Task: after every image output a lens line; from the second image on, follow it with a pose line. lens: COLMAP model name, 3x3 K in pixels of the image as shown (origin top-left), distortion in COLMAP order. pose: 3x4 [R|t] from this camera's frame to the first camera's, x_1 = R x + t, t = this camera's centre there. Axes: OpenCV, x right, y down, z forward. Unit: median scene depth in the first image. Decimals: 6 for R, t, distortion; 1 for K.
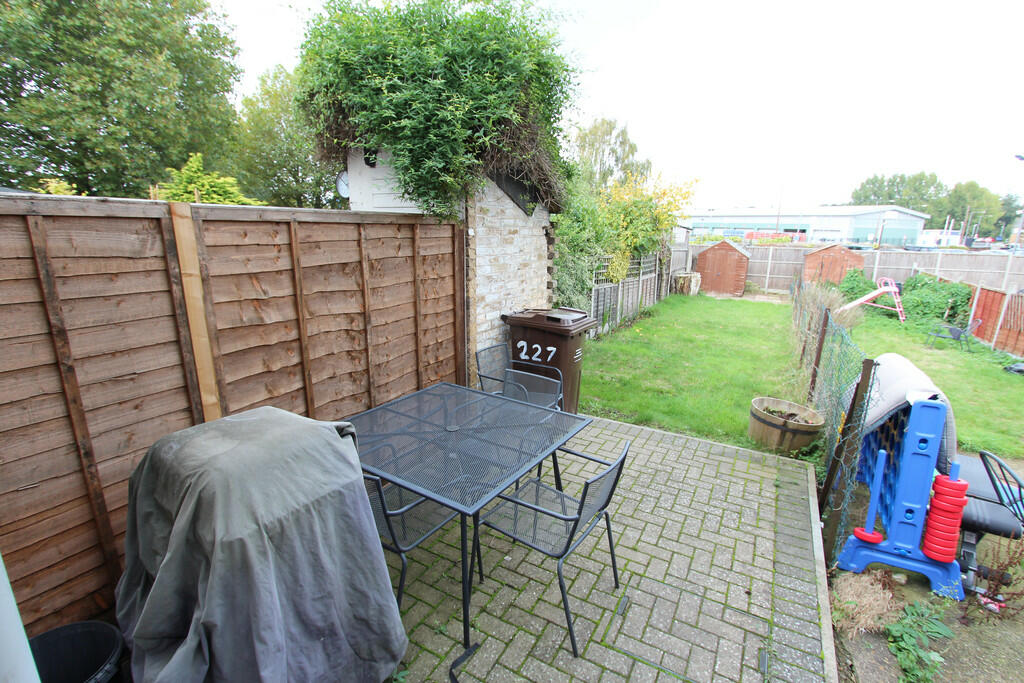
lens RADIAL K [[473.7, 0, 520.2], [0, 473.7, 344.5], [0, 0, 1]] dist [-0.008632, 0.000038]
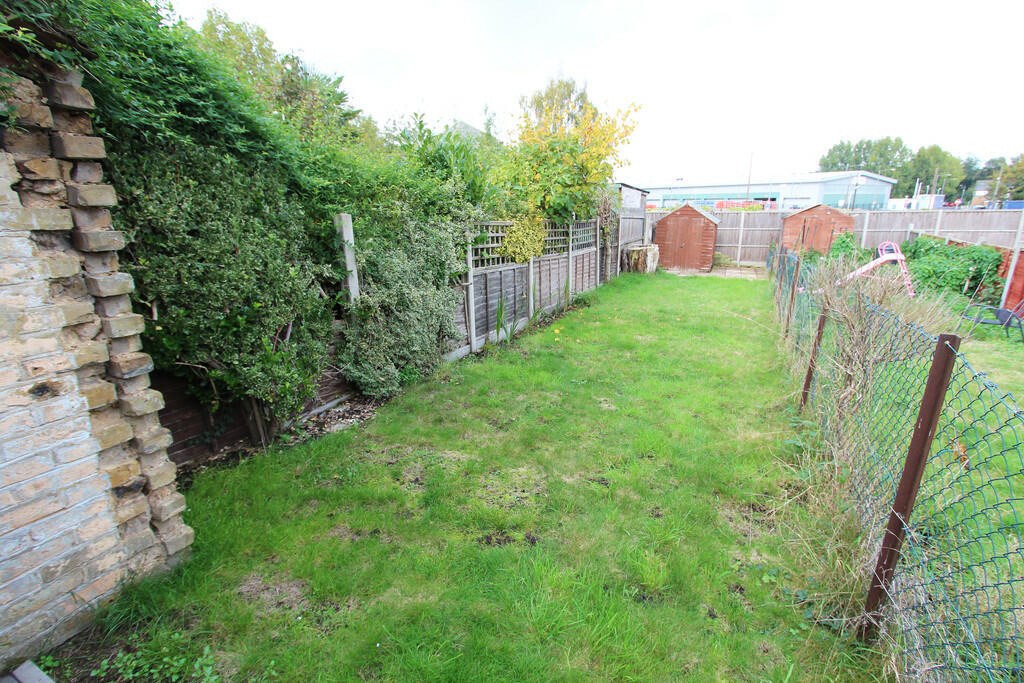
lens RADIAL K [[473.7, 0, 520.2], [0, 473.7, 344.5], [0, 0, 1]] dist [-0.008632, 0.000038]
pose [[0.997999, -0.044779, 0.044651, 0.093951], [0.042851, 0.998145, 0.043250, -0.024291], [-0.046505, -0.041250, 0.998066, 0.182280]]
